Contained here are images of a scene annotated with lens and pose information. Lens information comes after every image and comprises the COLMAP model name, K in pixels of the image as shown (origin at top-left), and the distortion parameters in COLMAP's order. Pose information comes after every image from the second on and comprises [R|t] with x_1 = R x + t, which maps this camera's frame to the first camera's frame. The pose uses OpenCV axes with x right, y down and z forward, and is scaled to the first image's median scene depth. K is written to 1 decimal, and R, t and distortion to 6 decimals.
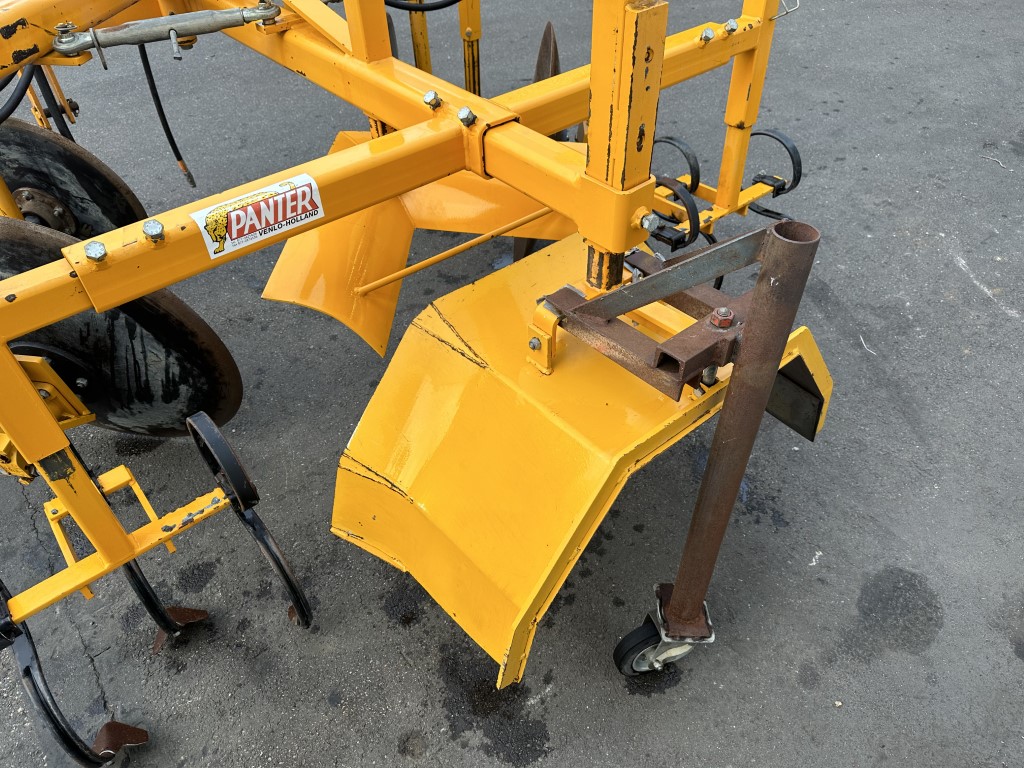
lens RADIAL K [[724.1, 0, 512.0], [0, 724.1, 384.0], [0, 0, 1]] dist [0.076947, -0.094243]
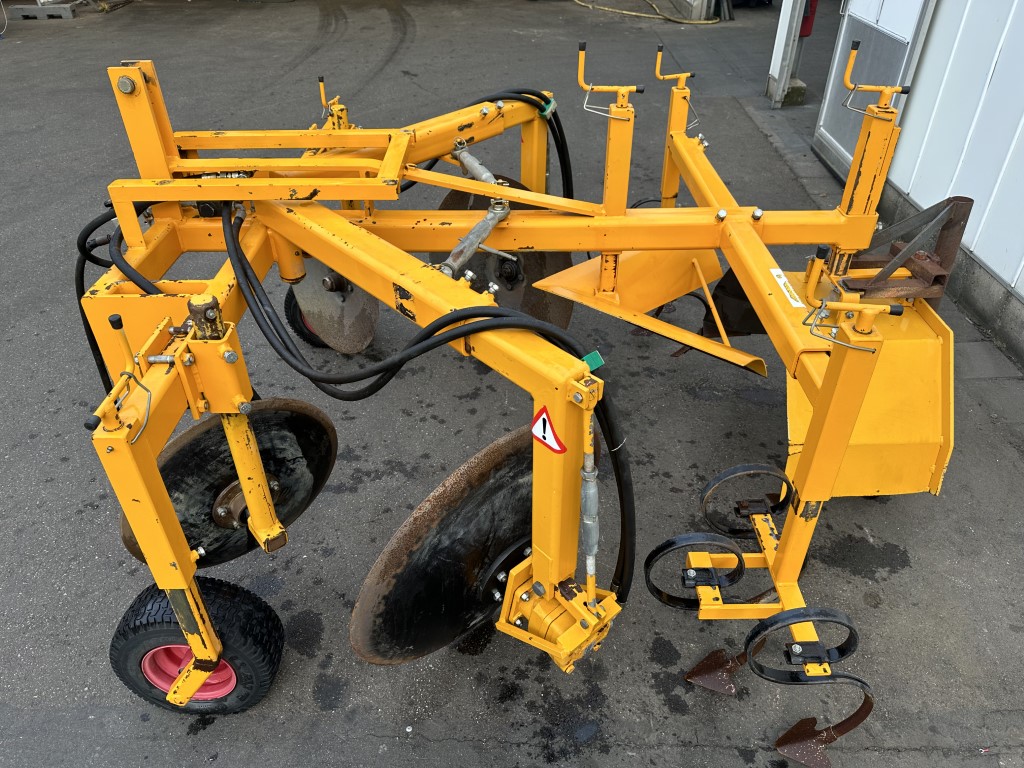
lens RADIAL K [[727.3, 0, 516.4], [0, 727.3, 372.5], [0, 0, 1]] dist [0.076603, -0.100986]
pose [[0.635142, -0.421077, 0.647526, -1.271101], [0.509591, 0.858434, 0.058383, -0.340267], [-0.580442, 0.292892, 0.759804, 0.127522]]
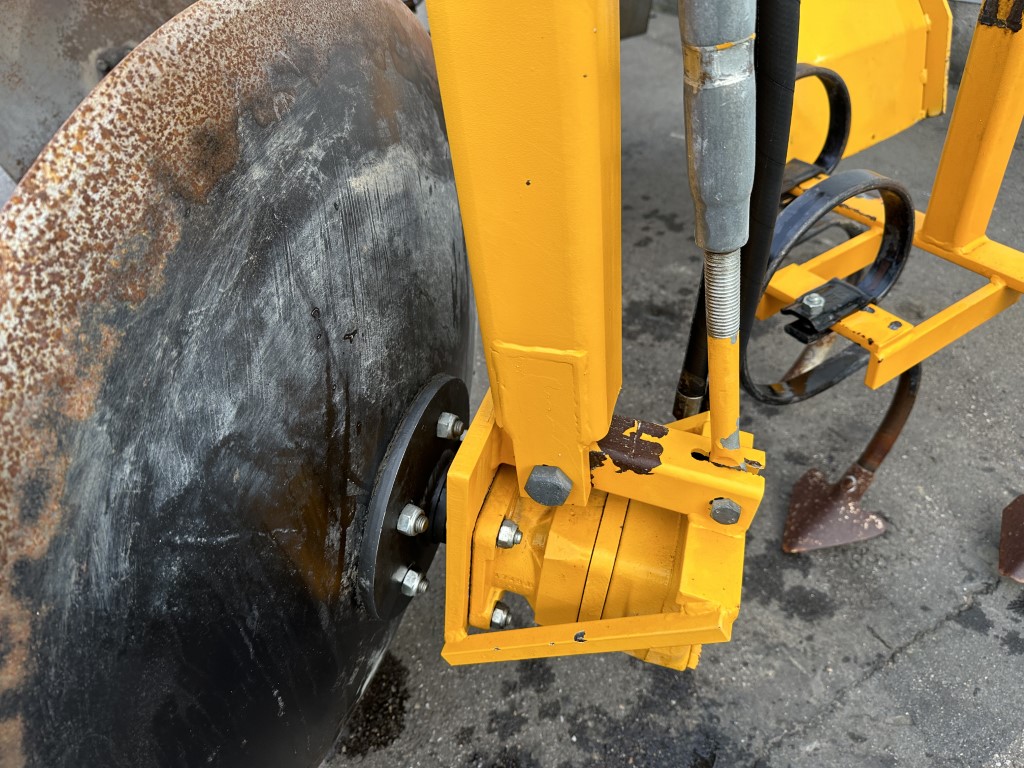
lens RADIAL K [[727.3, 0, 516.4], [0, 727.3, 372.5], [0, 0, 1]] dist [0.076603, -0.100986]
pose [[0.152446, -0.611374, 0.776519, -0.937646], [0.742965, 0.589022, 0.317894, -0.147053], [-0.651739, 0.528464, 0.544024, 0.784012]]
